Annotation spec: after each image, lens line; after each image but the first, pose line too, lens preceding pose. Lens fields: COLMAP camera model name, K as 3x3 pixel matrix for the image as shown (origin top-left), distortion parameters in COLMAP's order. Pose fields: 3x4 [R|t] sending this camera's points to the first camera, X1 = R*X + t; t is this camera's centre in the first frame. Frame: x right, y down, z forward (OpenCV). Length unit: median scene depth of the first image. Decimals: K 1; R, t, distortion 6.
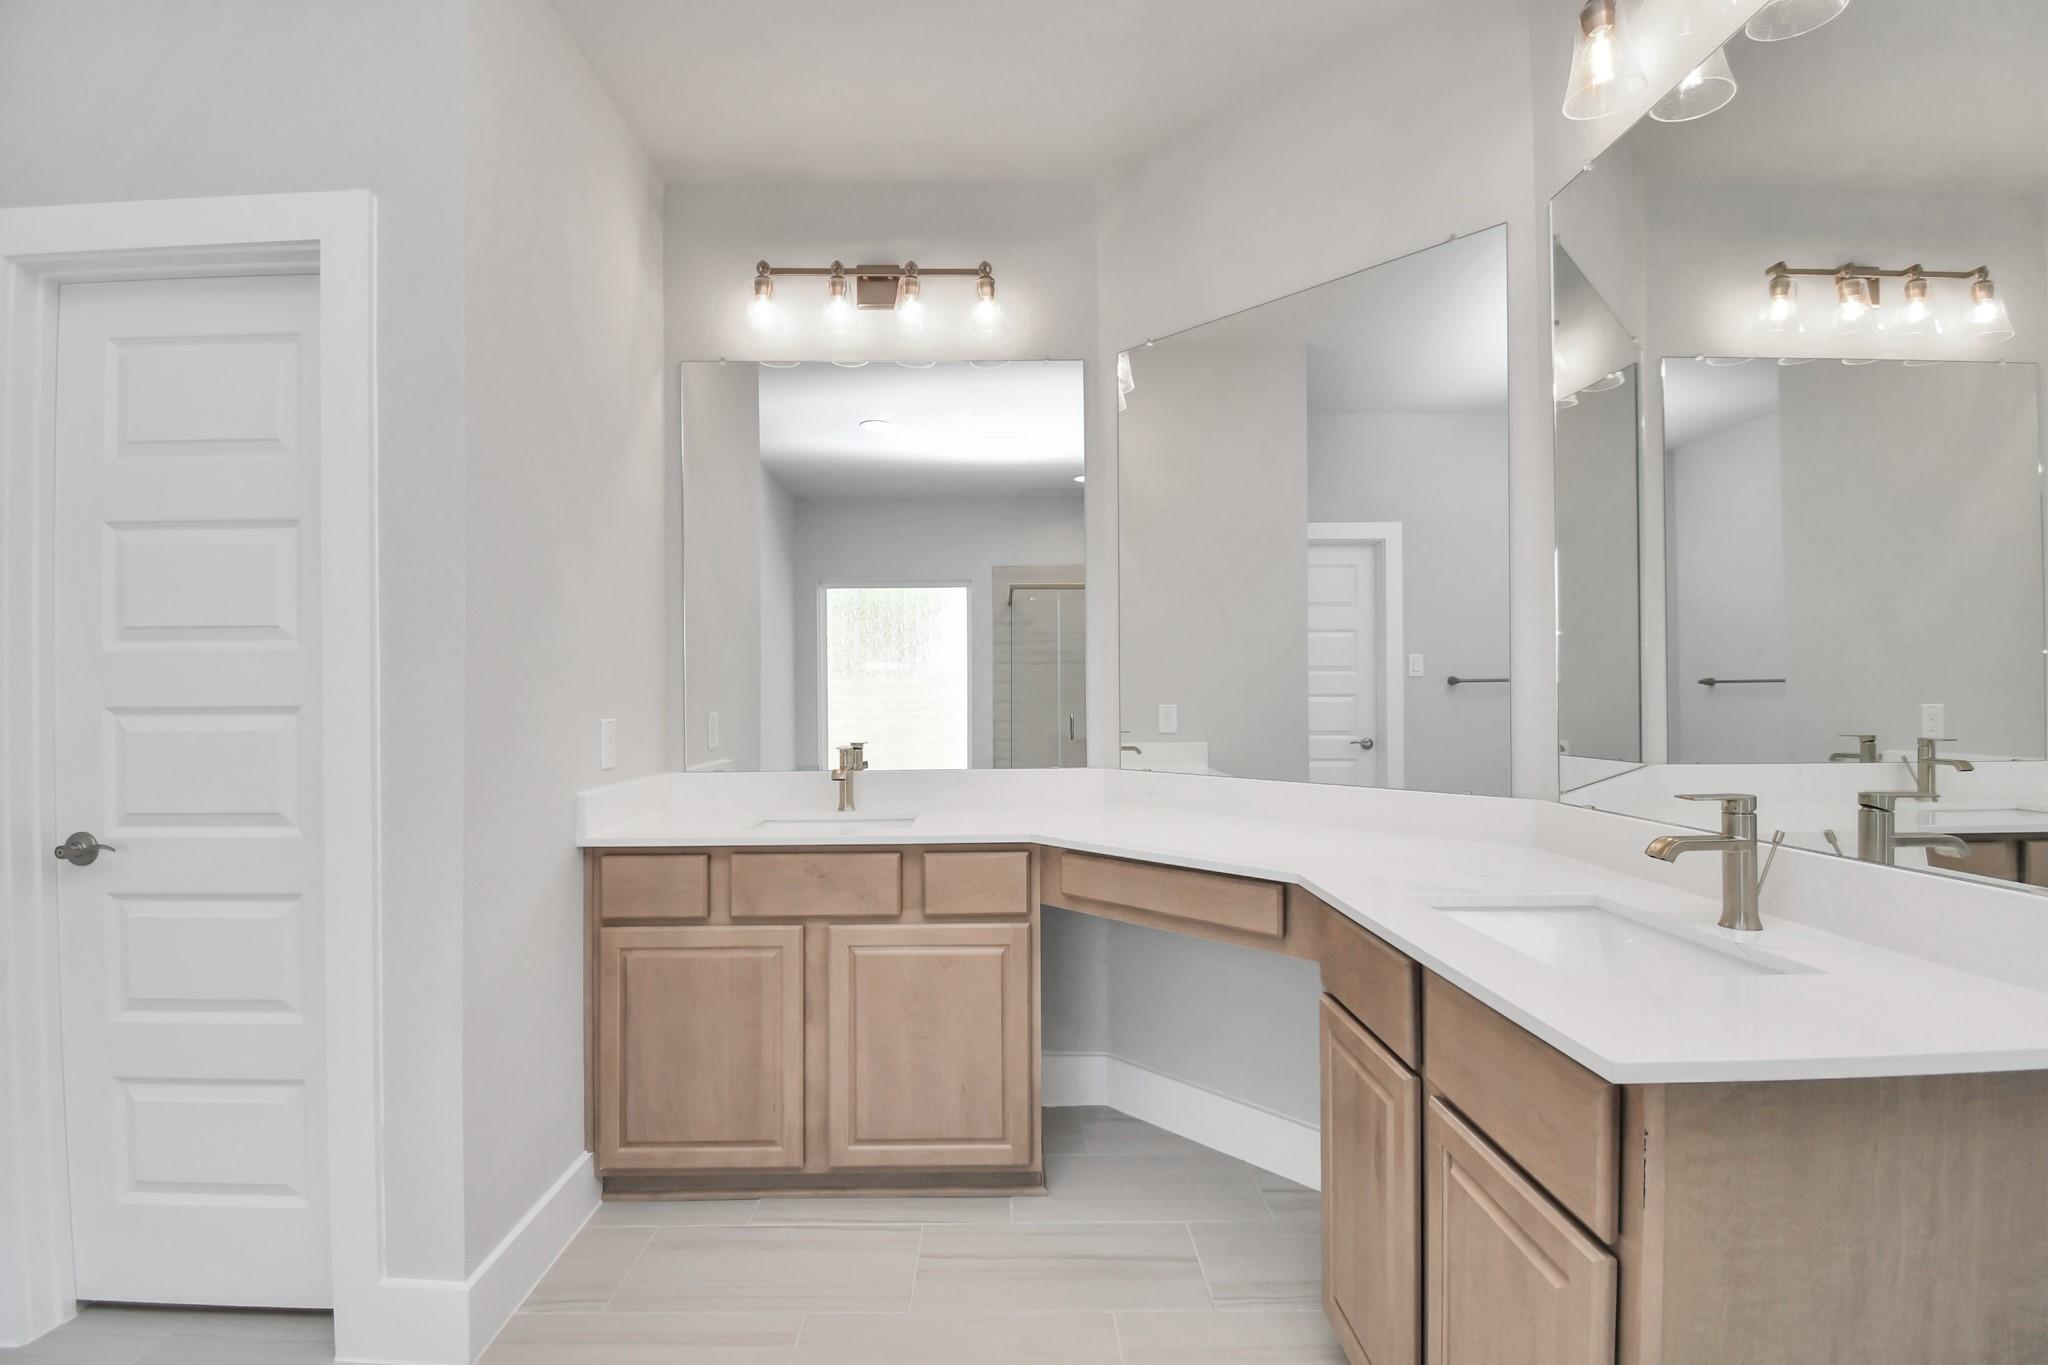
lens RADIAL K [[909.3, 0, 1018.8], [0, 909.3, 692.4], [0, 0, 1]] dist [0.009330, -0.018413]
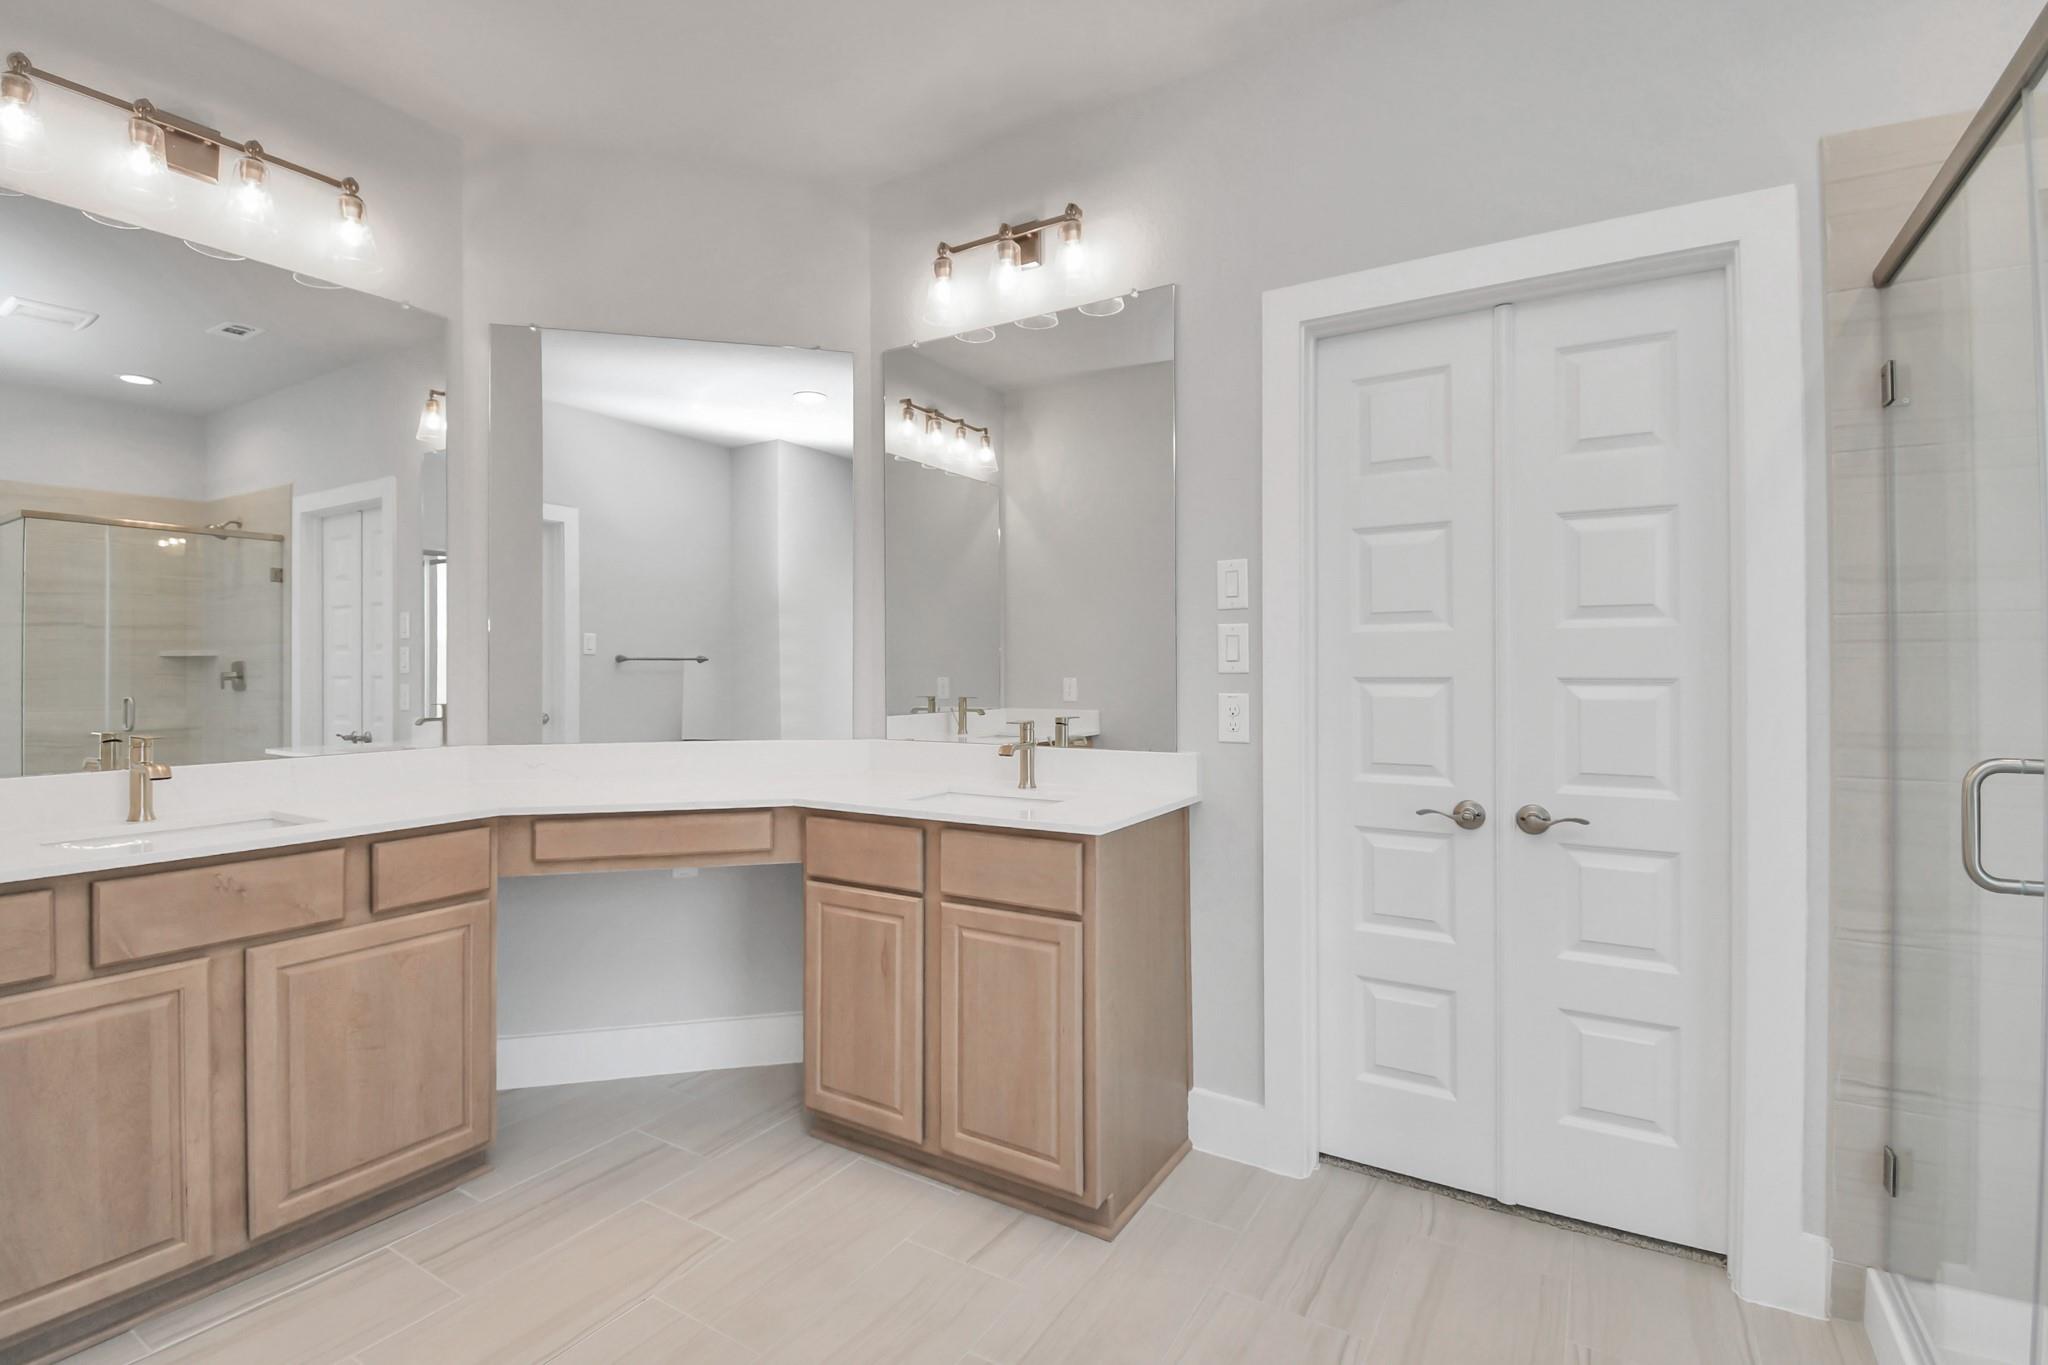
lens RADIAL K [[883.9, 0, 1053.1], [0, 883.9, 670.8], [0, 0, 1]] dist [0.000392, -0.014872]
pose [[0.515969, 0.003153, 0.856602, -0.505775], [-0.003875, 0.999992, -0.001346, 0.004141], [-0.856599, -0.002624, 0.515976, -0.023912]]
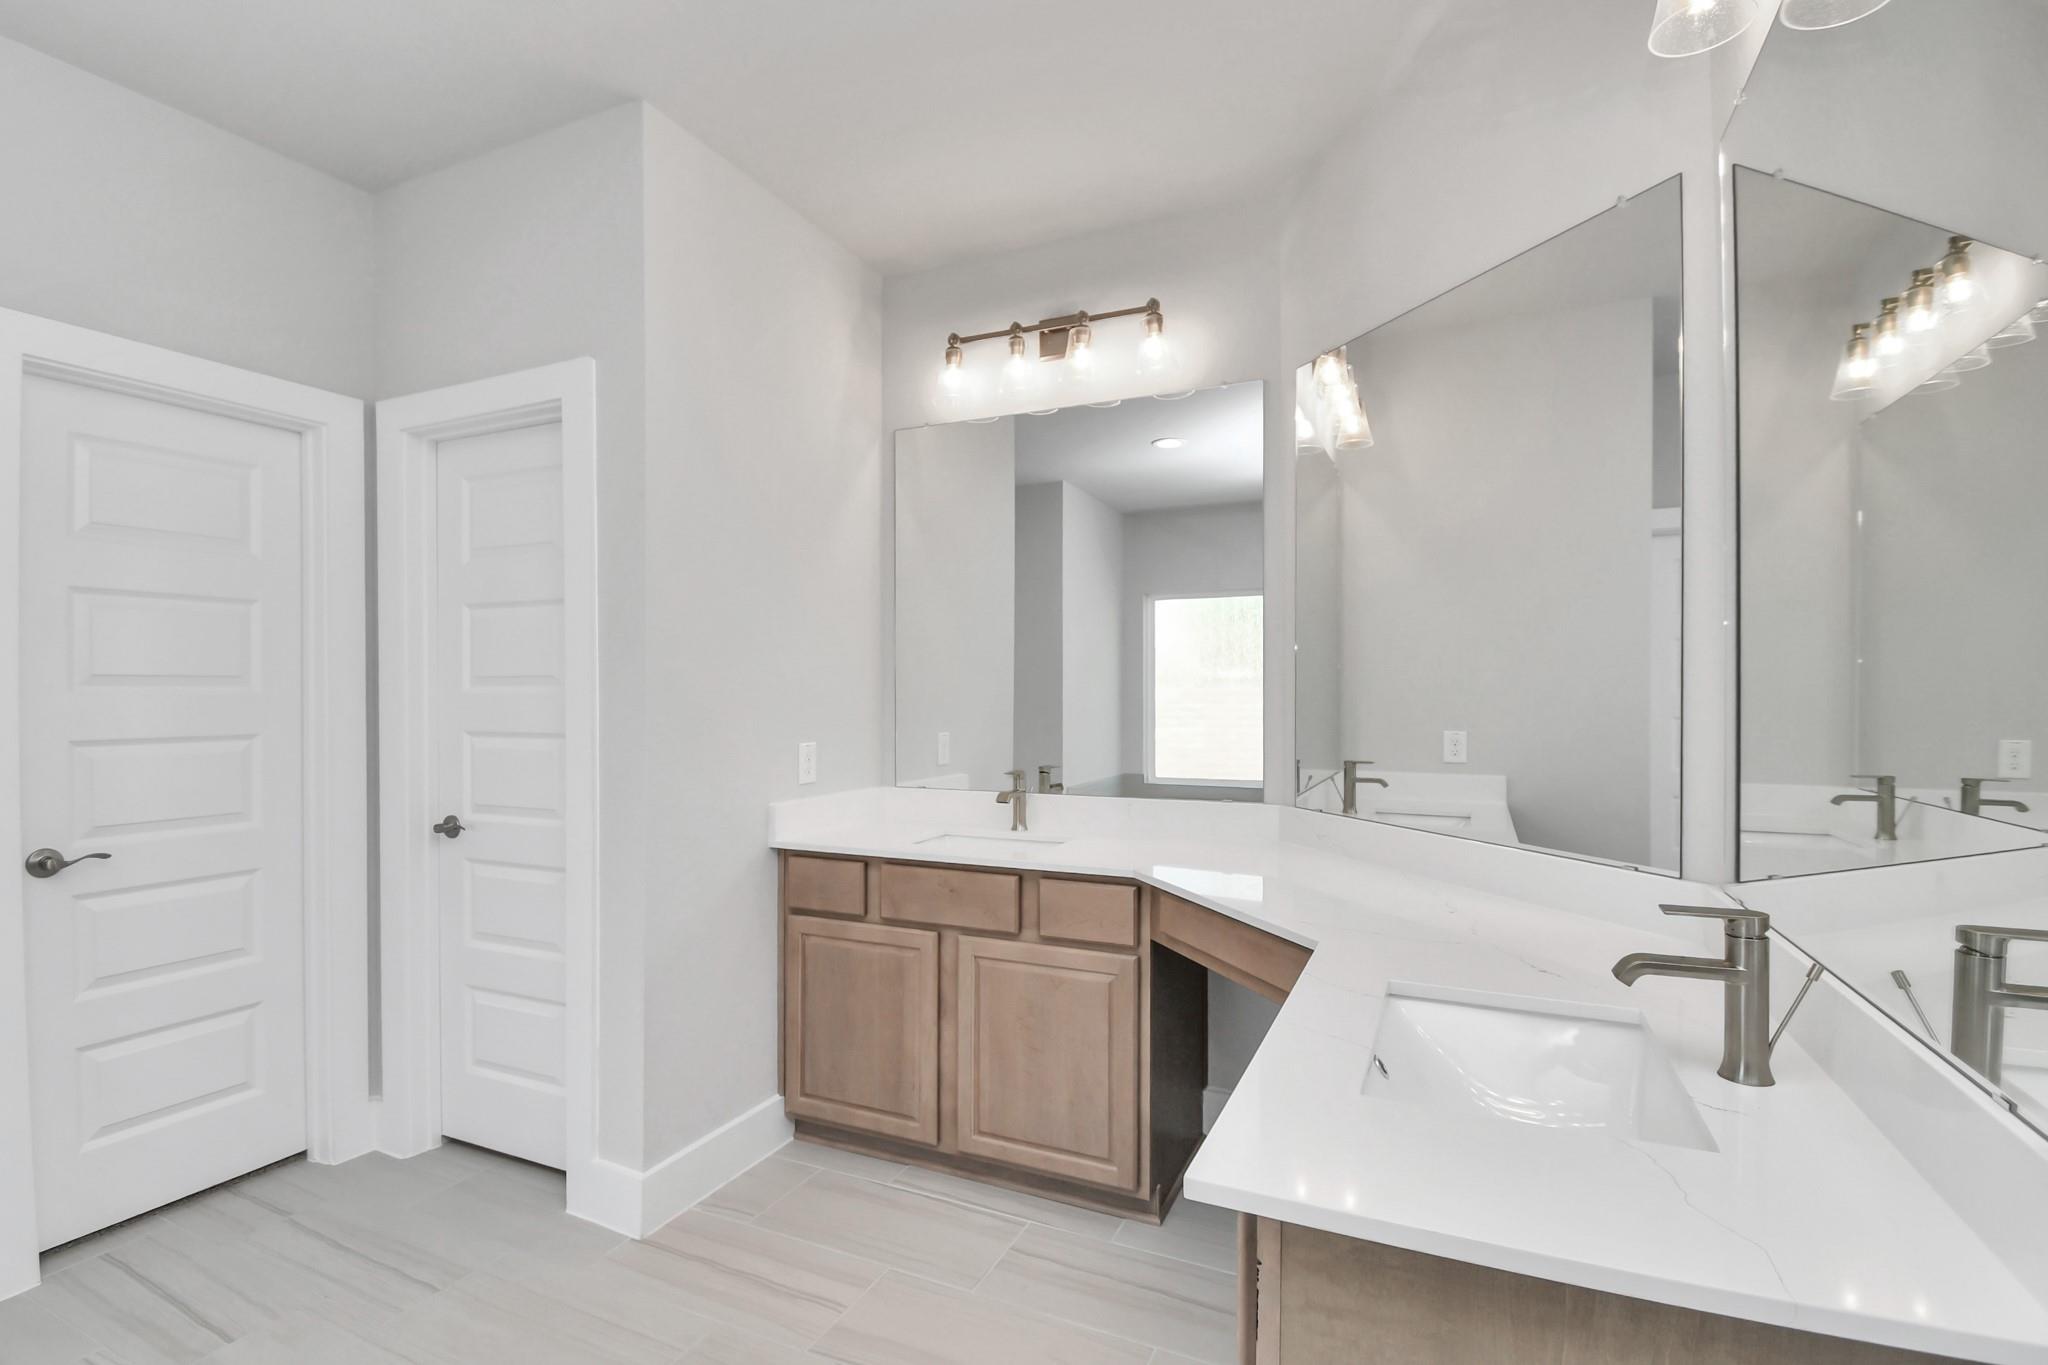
lens RADIAL K [[920.9, 0, 1027.3], [0, 920.9, 705.4], [0, 0, 1]] dist [0.000245, 0.000191]
pose [[0.910178, 0.015334, -0.413934, 0.329975], [-0.010773, 0.999853, 0.013351, -0.041311], [0.414077, -0.007692, 0.910209, 0.009717]]
